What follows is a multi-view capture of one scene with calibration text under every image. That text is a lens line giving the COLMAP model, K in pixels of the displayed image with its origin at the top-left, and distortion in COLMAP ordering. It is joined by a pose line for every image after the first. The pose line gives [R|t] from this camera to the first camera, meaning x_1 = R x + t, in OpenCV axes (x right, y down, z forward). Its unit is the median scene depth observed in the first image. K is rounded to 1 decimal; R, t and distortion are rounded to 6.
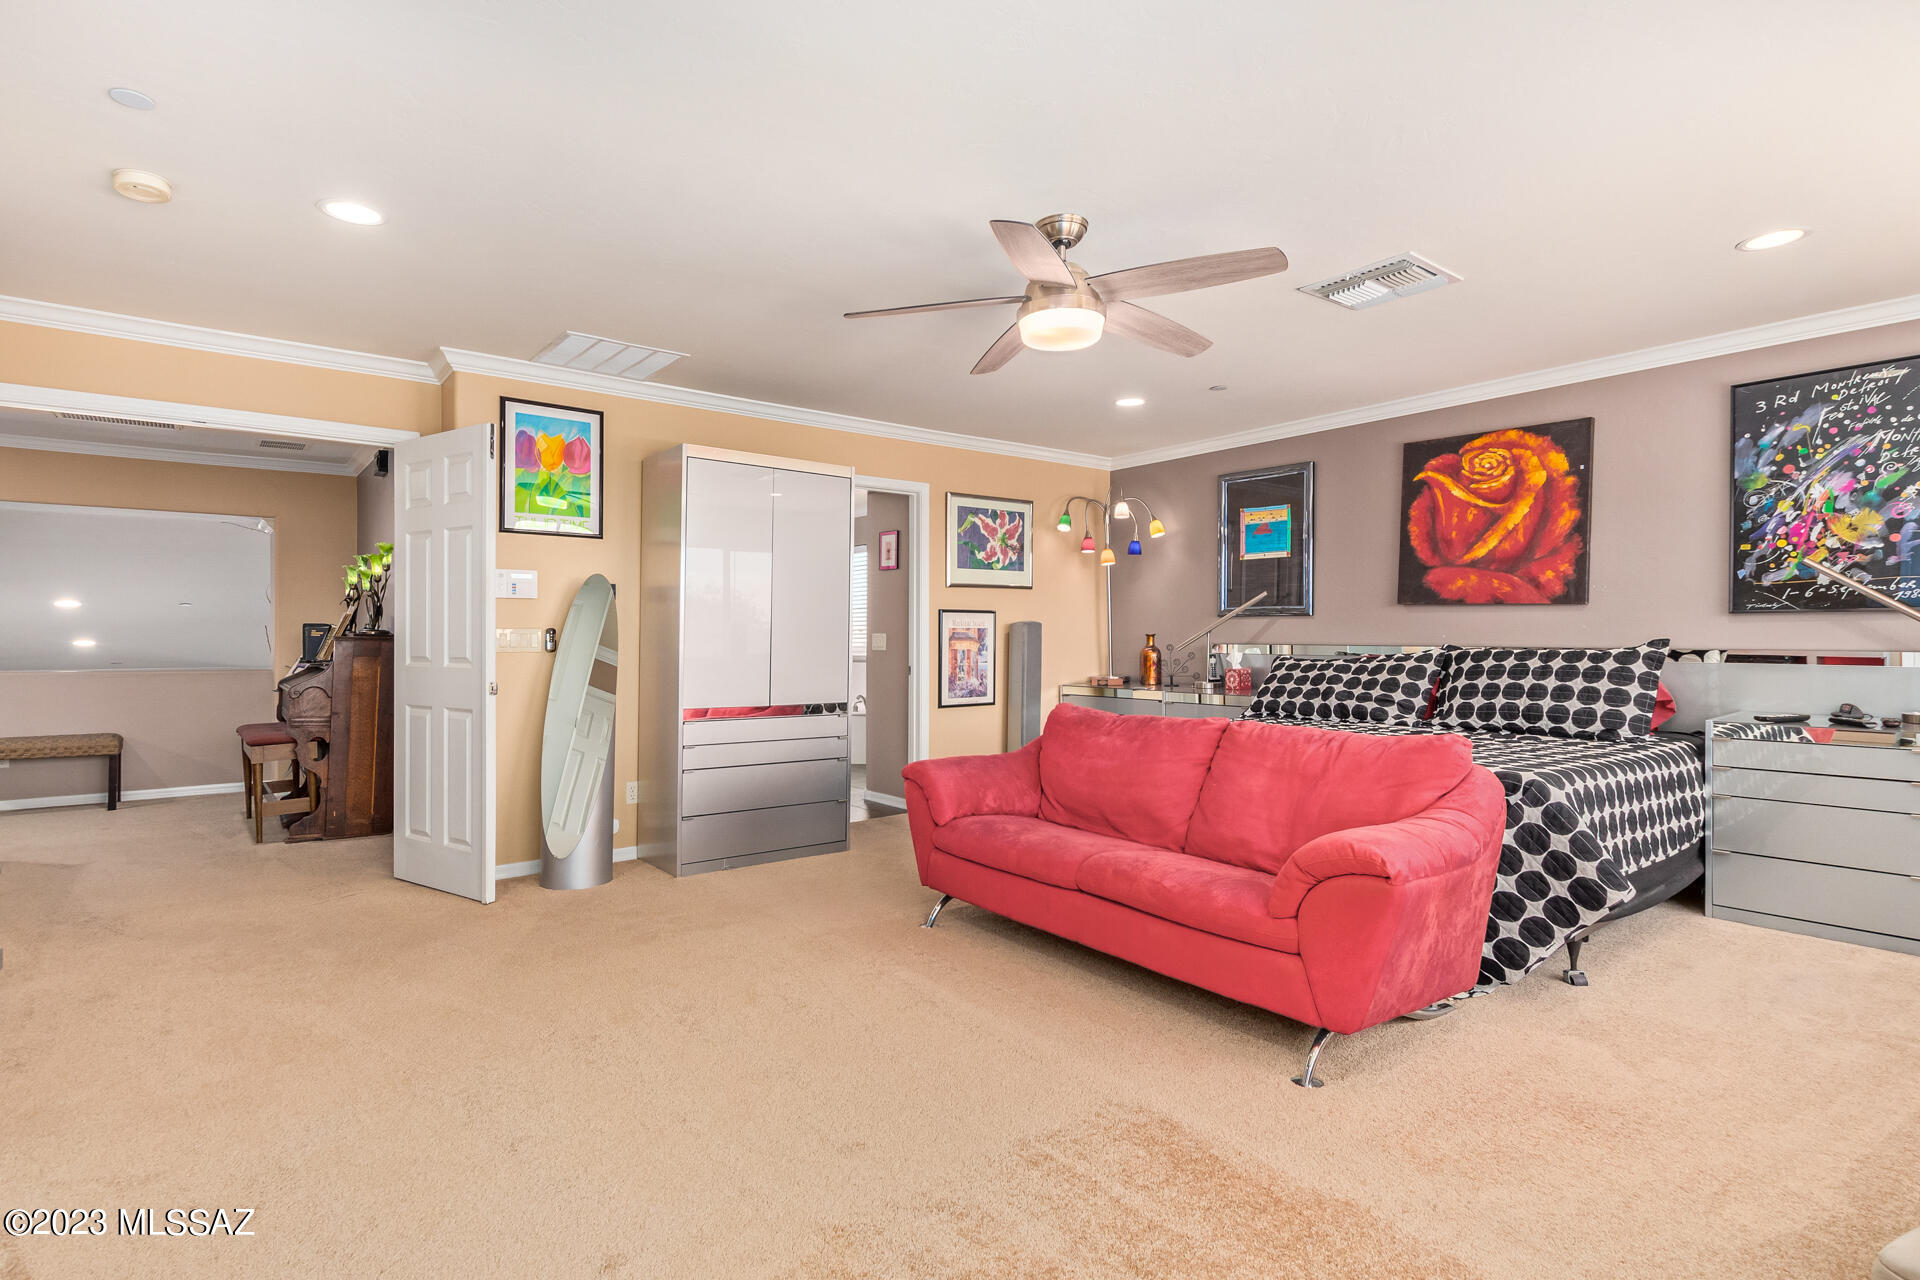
lens RADIAL K [[952.6, 0, 959.9], [0, 952.6, 632.0], [0, 0, 1]] dist [-0.005808, -0.000829]
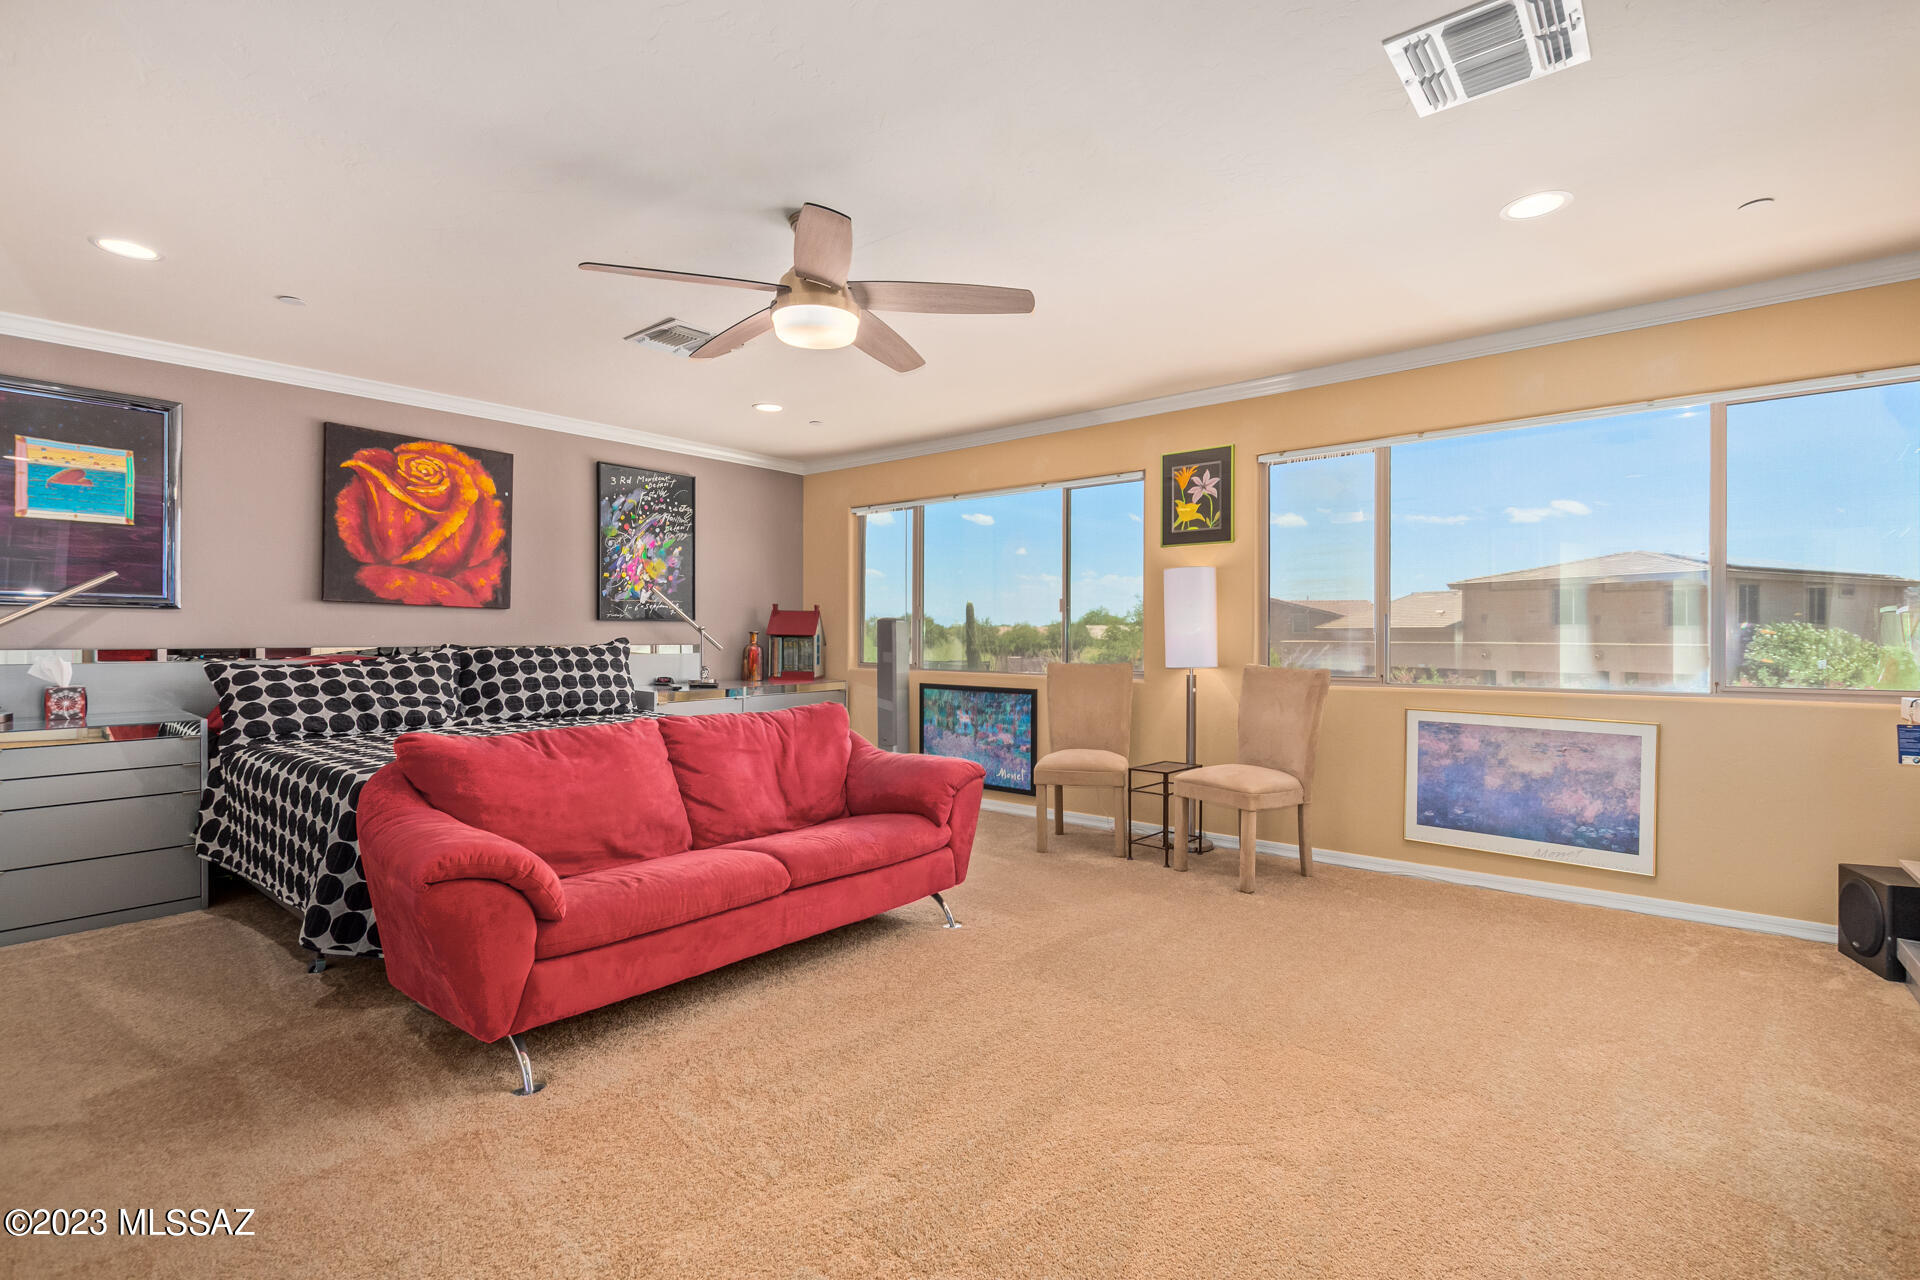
lens RADIAL K [[866.7, 0, 959.2], [0, 866.7, 643.8], [0, 0, 1]] dist [-0.003323, -0.002820]
pose [[-0.214688, -0.009969, 0.976632, -0.525404], [-0.003736, 0.999949, 0.009386, 0.001836], [-0.976676, -0.001633, -0.214714, 0.674549]]
